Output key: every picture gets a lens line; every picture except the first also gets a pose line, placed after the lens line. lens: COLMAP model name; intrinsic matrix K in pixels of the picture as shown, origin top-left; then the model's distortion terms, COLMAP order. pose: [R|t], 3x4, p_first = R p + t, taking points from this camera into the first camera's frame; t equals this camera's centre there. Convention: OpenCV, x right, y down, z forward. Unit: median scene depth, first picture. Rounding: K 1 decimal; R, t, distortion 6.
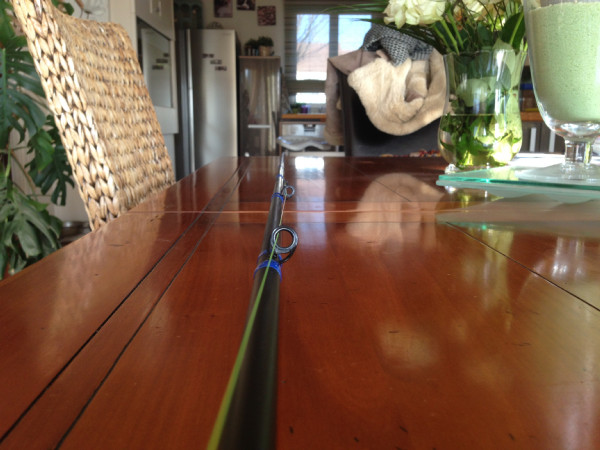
lens RADIAL K [[568.2, 0, 300.0], [0, 568.2, 225.0], [0, 0, 1]] dist [0.145818, -0.291472]
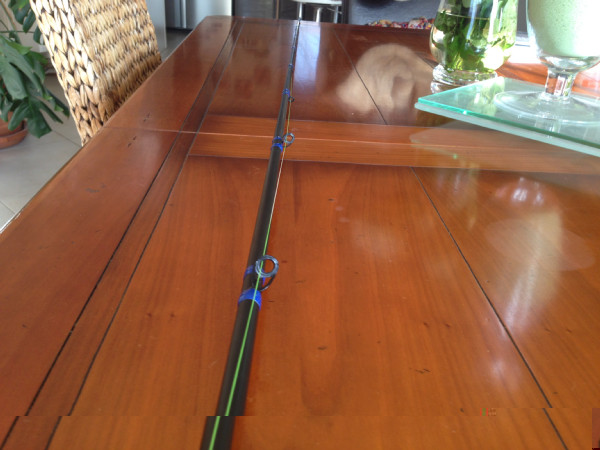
lens RADIAL K [[568.2, 0, 300.0], [0, 568.2, 225.0], [0, 0, 1]] dist [0.145818, -0.291472]
pose [[0.997864, 0.062106, 0.020235, 0.023605], [-0.065306, 0.954933, 0.289547, -0.121862], [-0.001340, -0.290250, 0.956950, -0.020159]]
